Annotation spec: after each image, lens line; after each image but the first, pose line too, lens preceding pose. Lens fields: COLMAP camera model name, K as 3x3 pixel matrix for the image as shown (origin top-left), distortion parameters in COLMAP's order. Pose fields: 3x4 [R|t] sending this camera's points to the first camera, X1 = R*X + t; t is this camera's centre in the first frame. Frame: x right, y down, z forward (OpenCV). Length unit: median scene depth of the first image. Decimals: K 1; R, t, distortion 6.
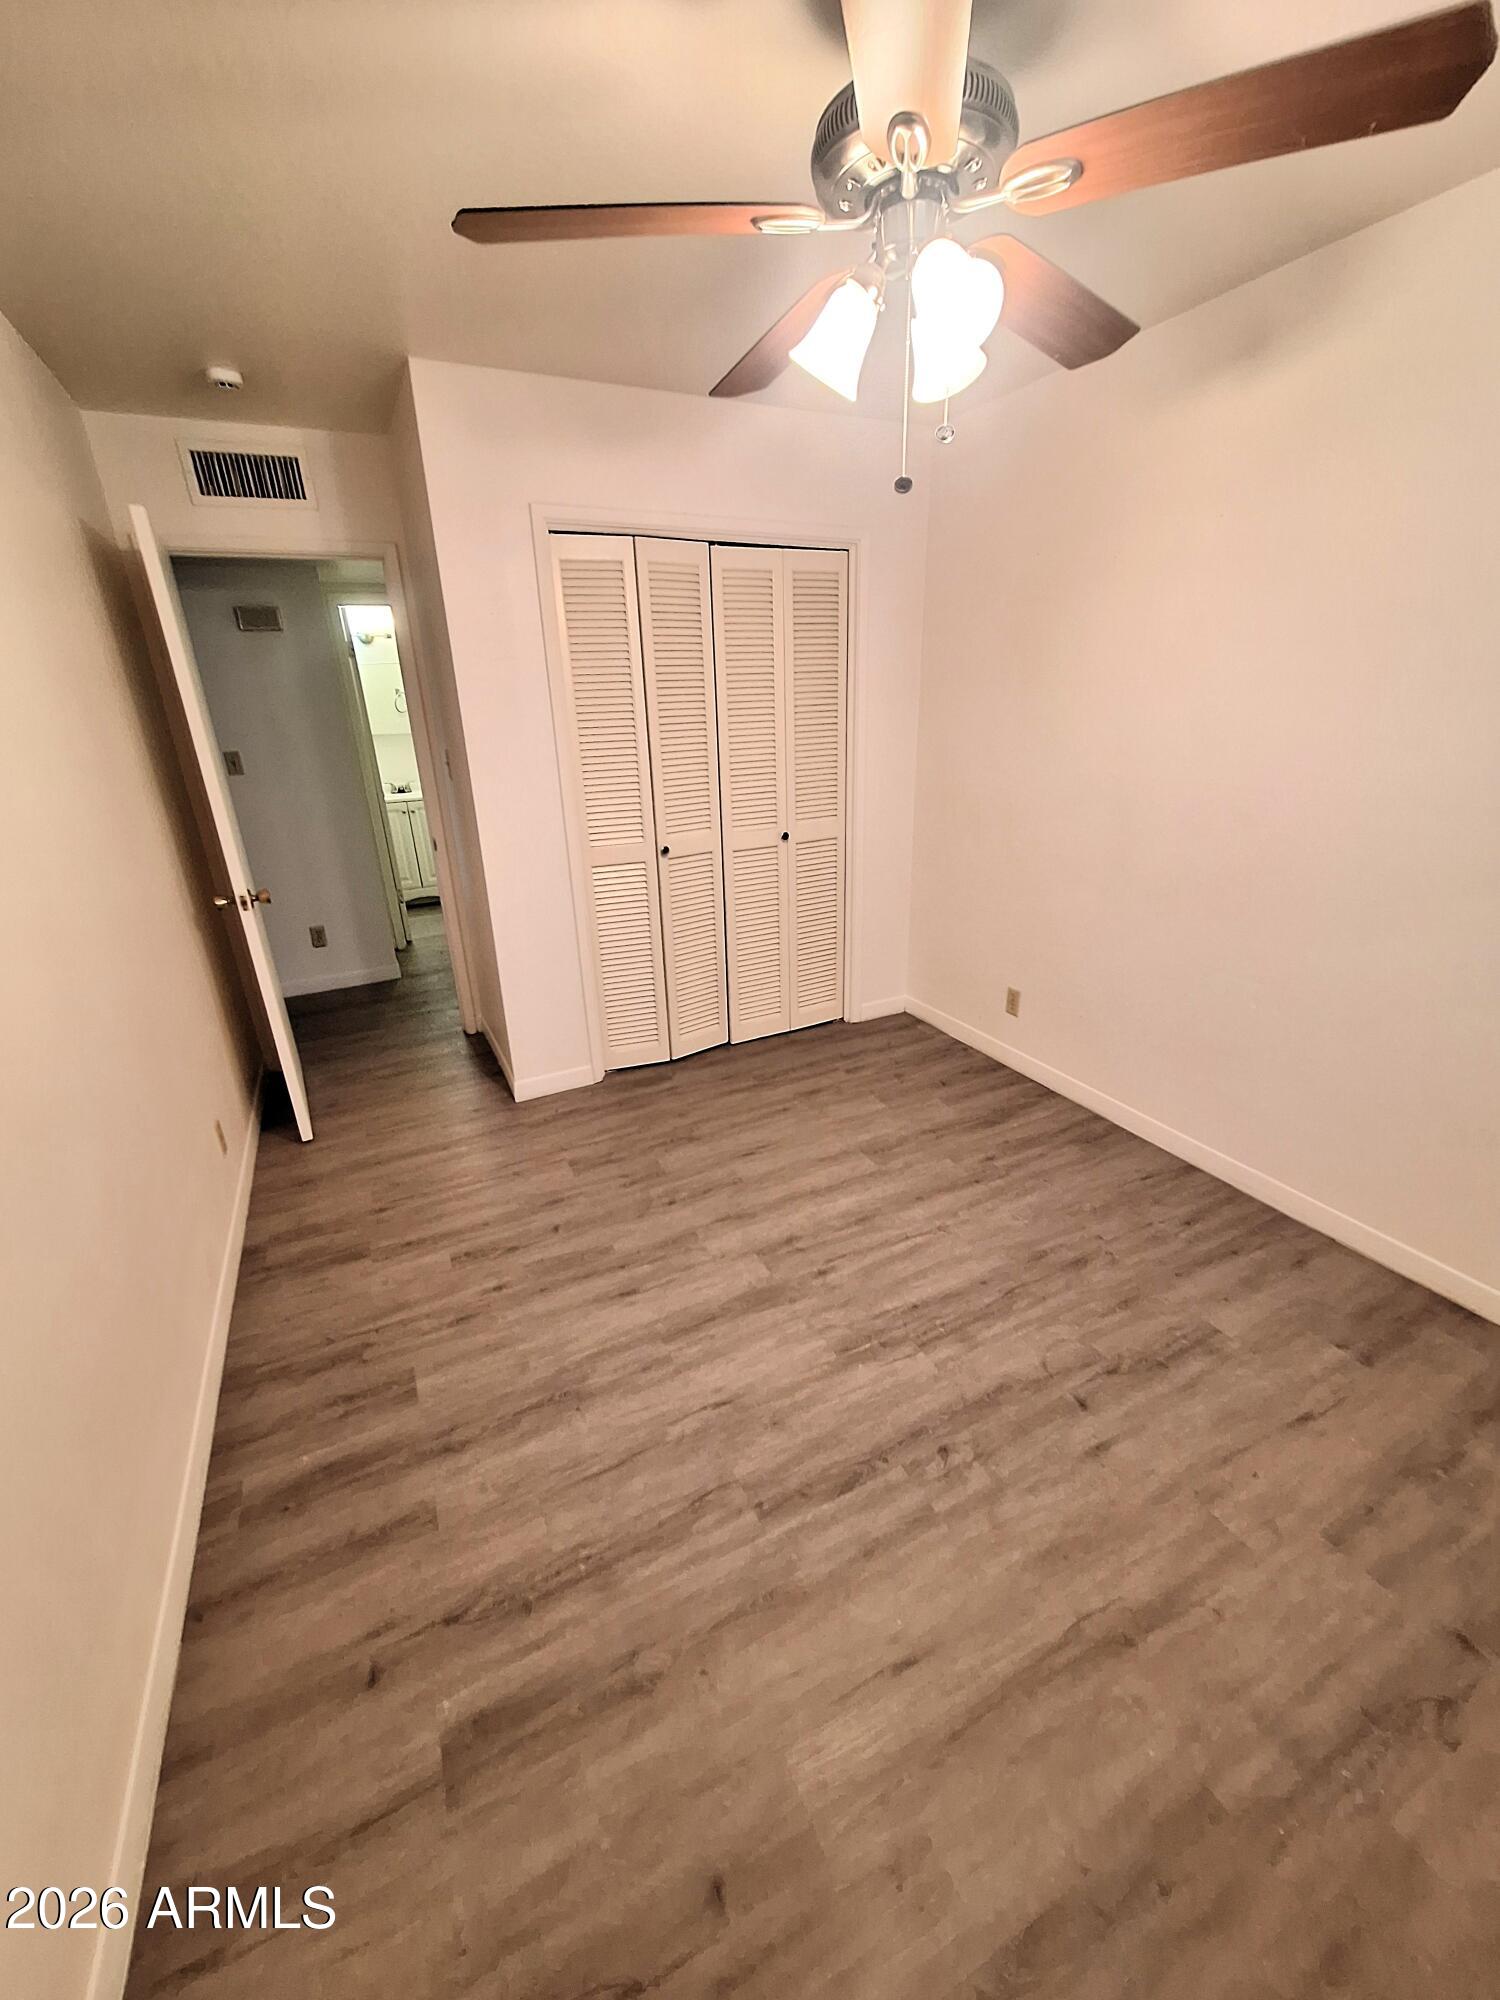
lens RADIAL K [[783.5, 0, 758.1], [0, 783.5, 1003.2], [0, 0, 1]] dist [-0.001639, 0.000756]
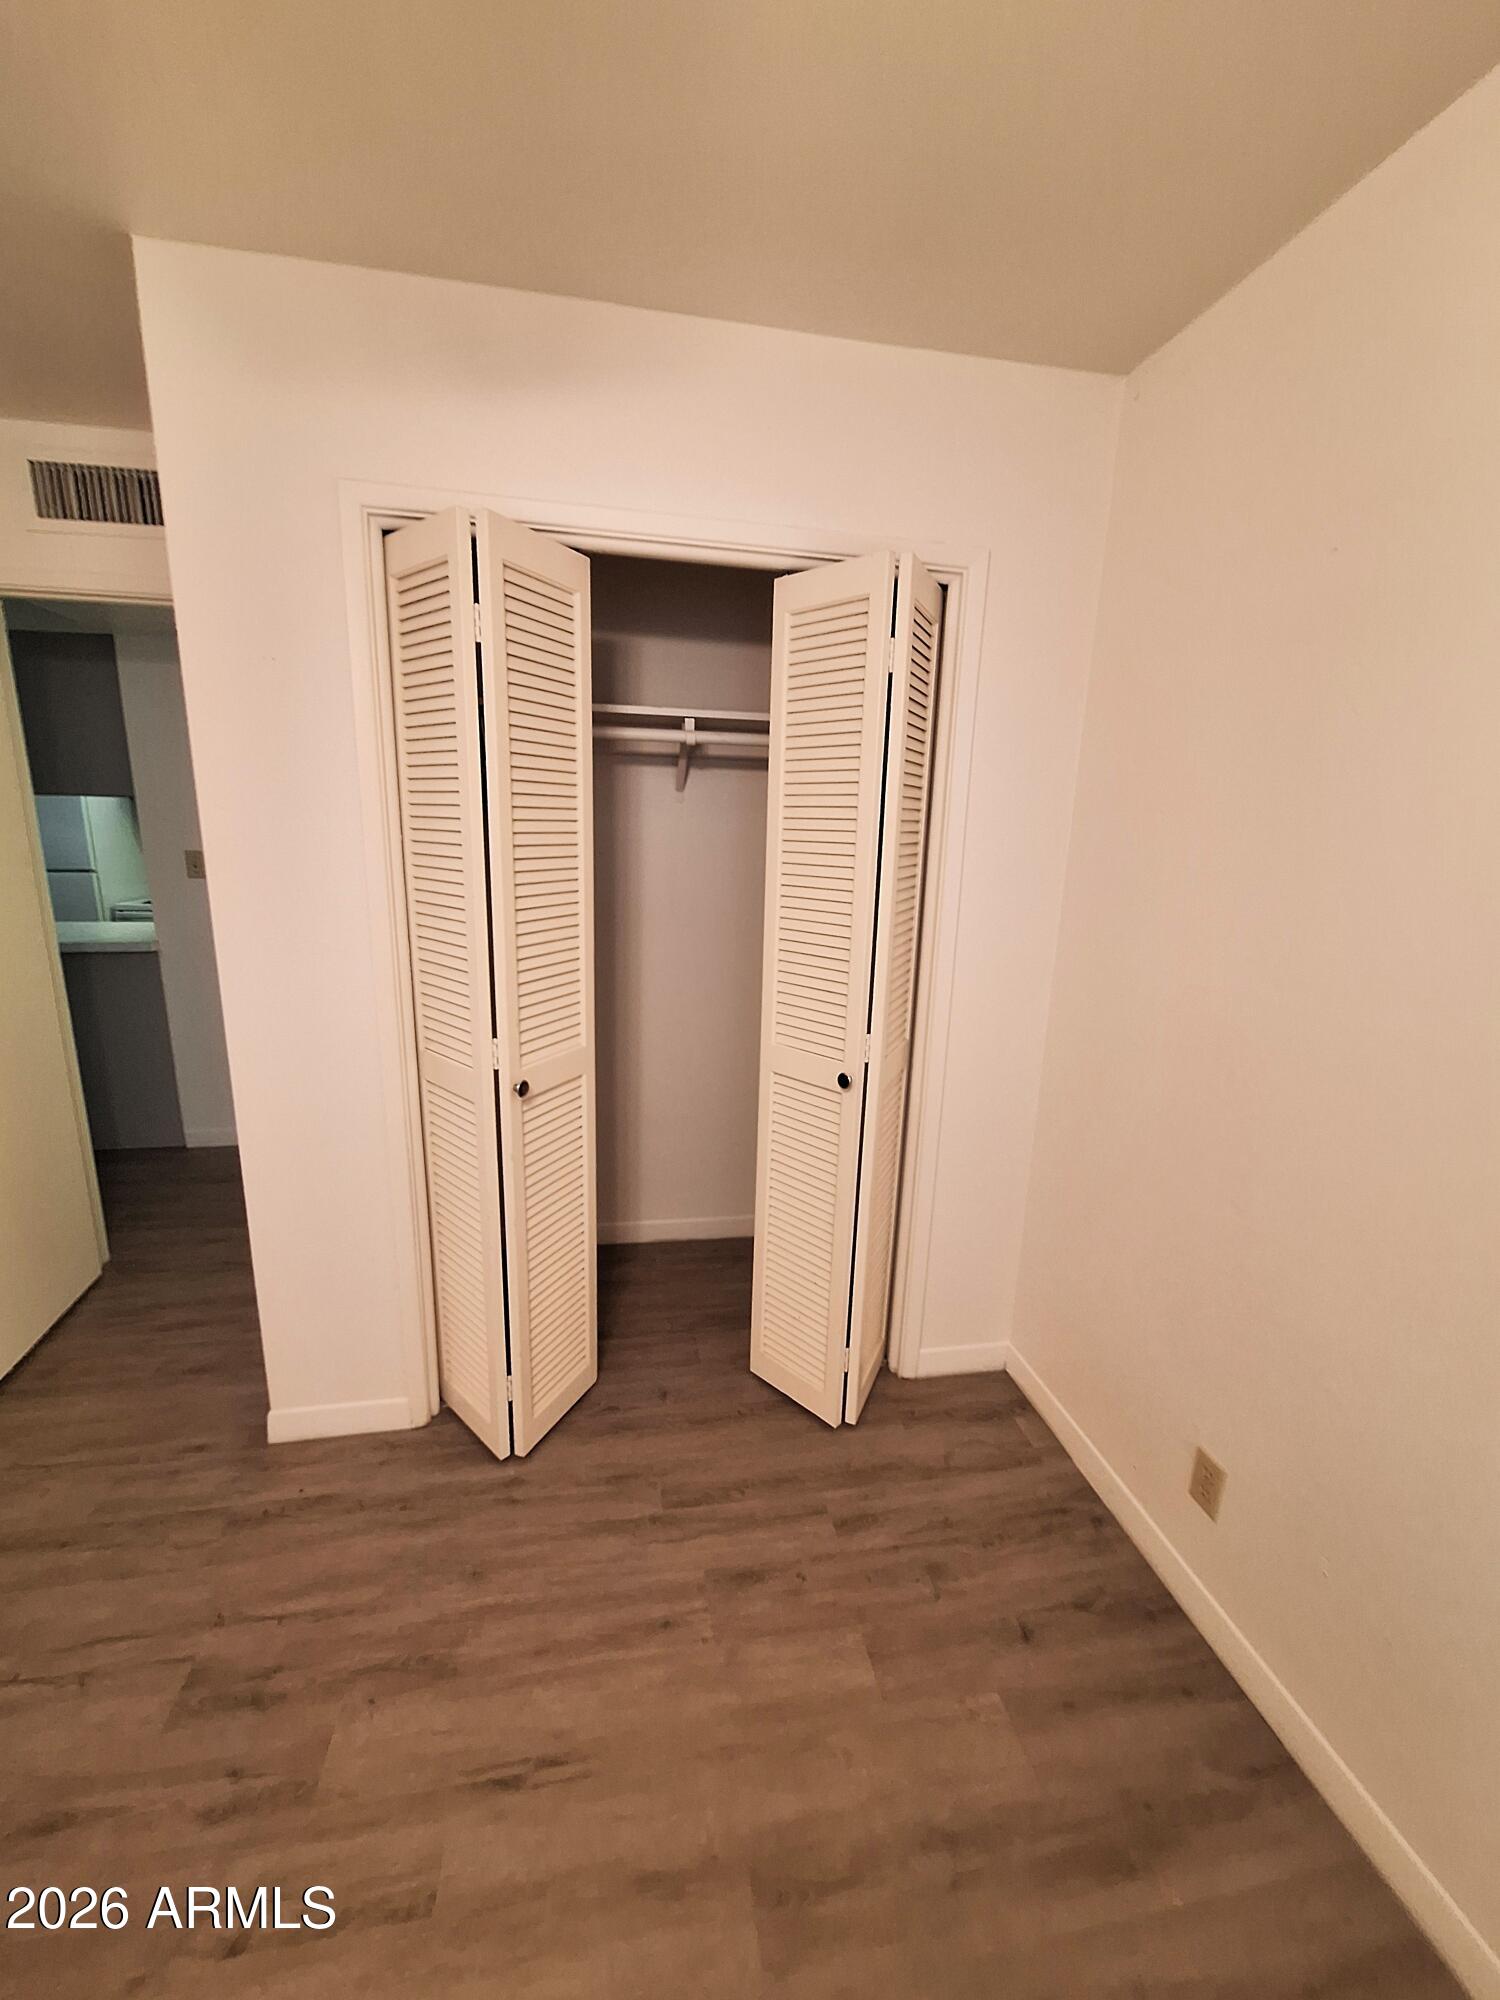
lens RADIAL K [[783.5, 0, 758.1], [0, 783.5, 1003.2], [0, 0, 1]] dist [-0.001639, 0.000756]
pose [[0.956988, 0.116731, -0.265610, 0.244170], [-0.152305, 0.981327, -0.117478, -0.274824], [0.246937, 0.152879, 0.956896, 0.680662]]
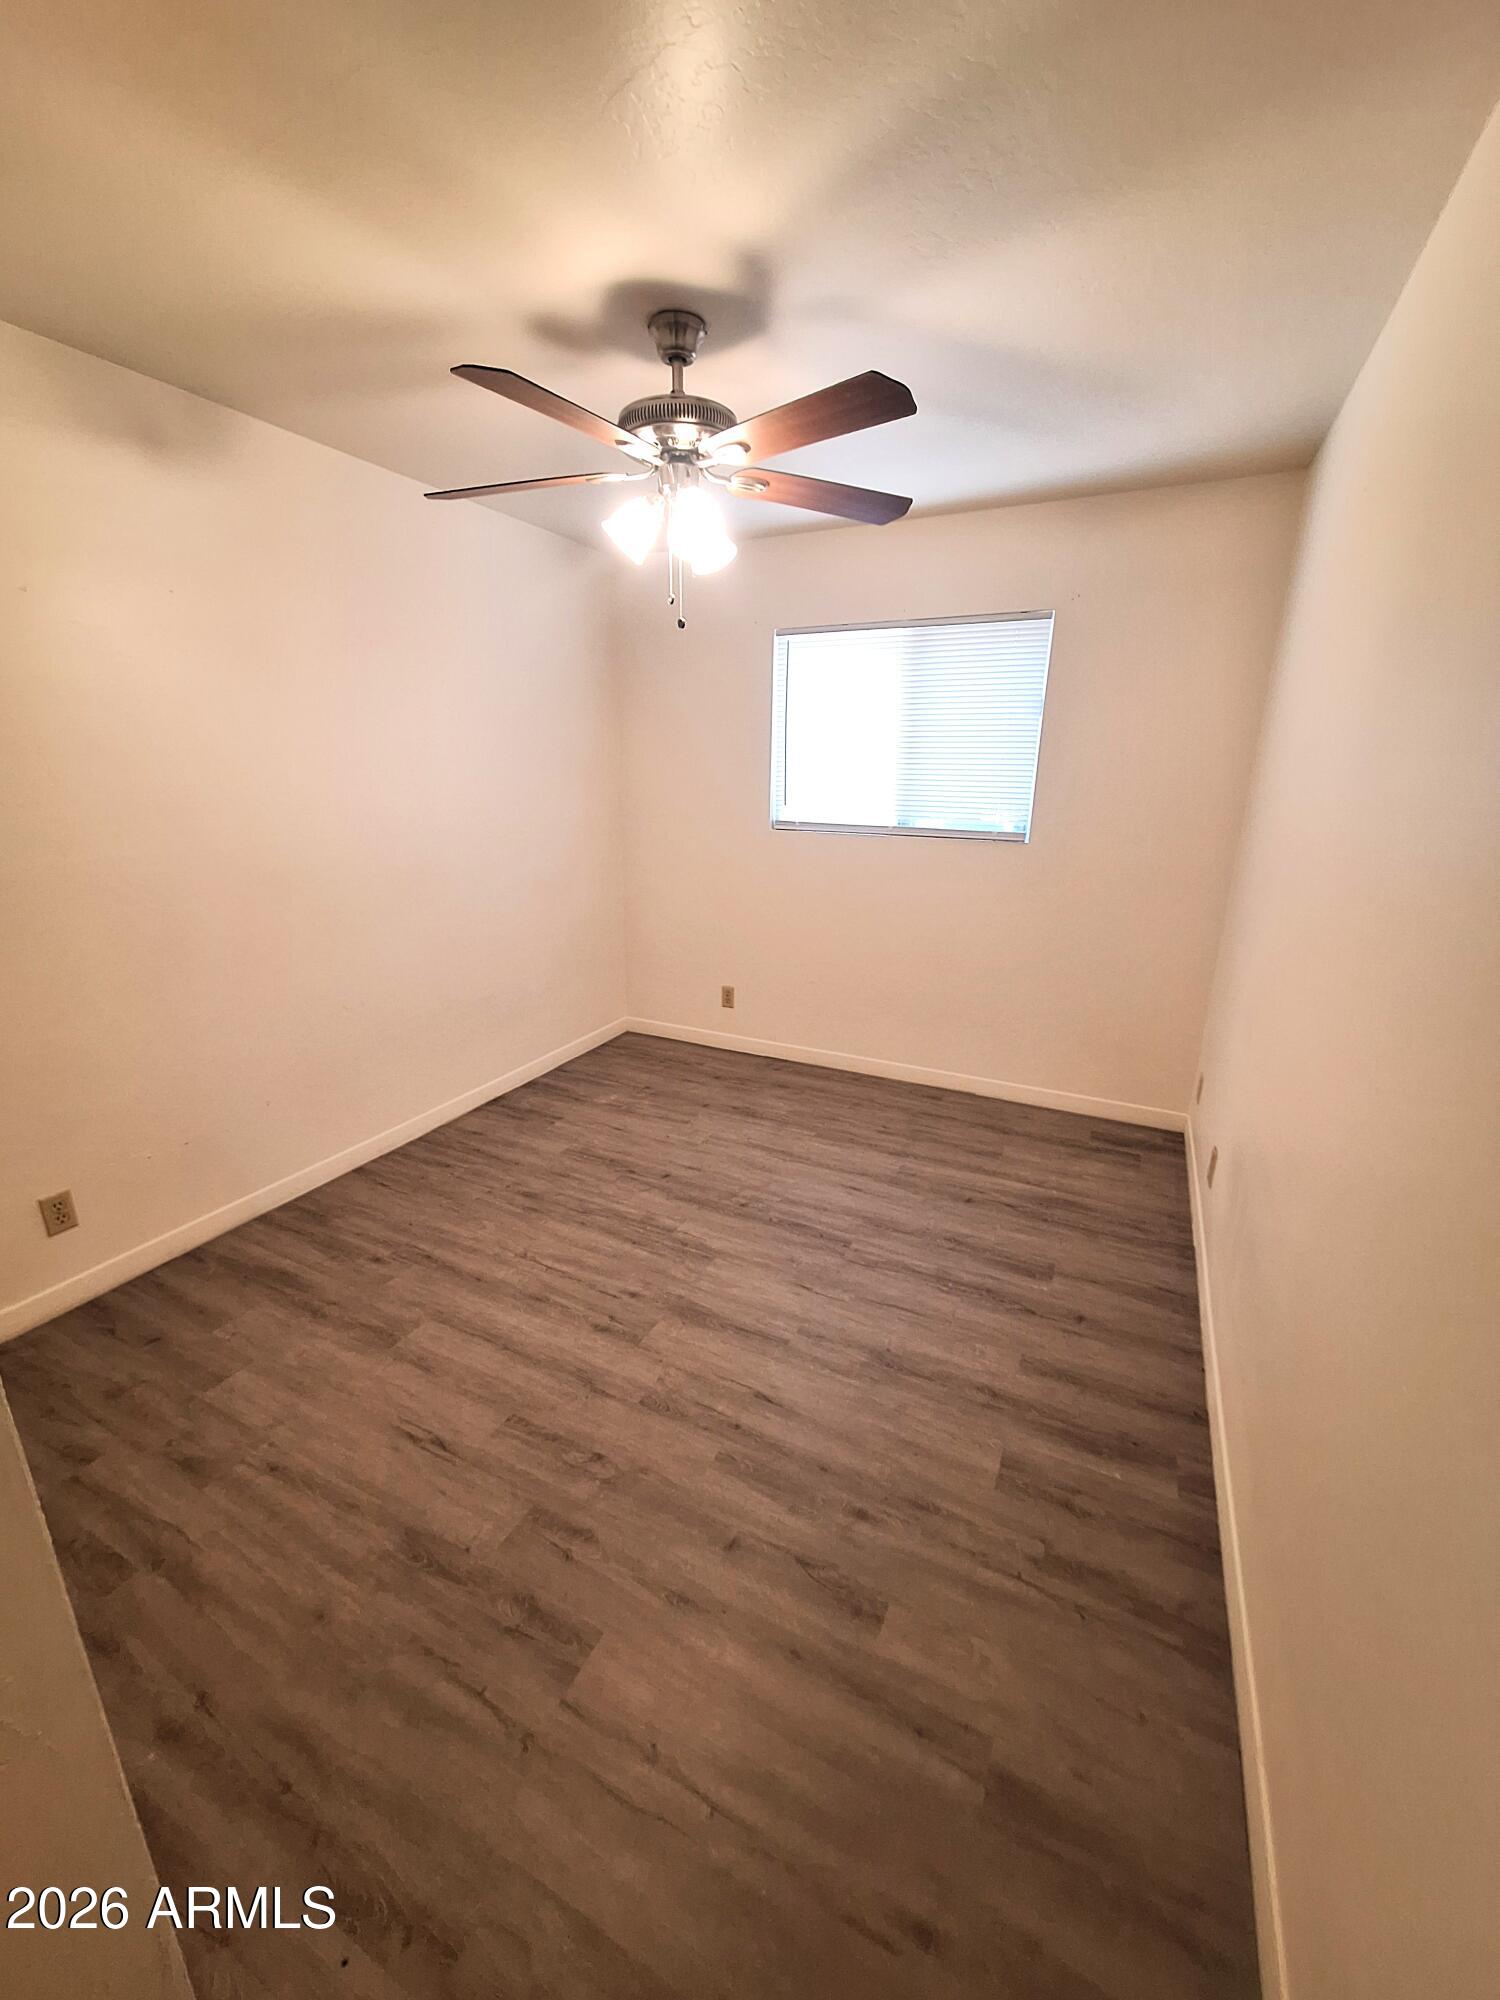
lens RADIAL K [[783.5, 0, 758.1], [0, 783.5, 1003.2], [0, 0, 1]] dist [-0.001639, 0.000756]
pose [[-0.603453, -0.206173, 0.770284, -0.741460], [0.300070, 0.836274, 0.458916, -0.405449], [-0.738784, 0.508074, -0.442785, 1.153515]]
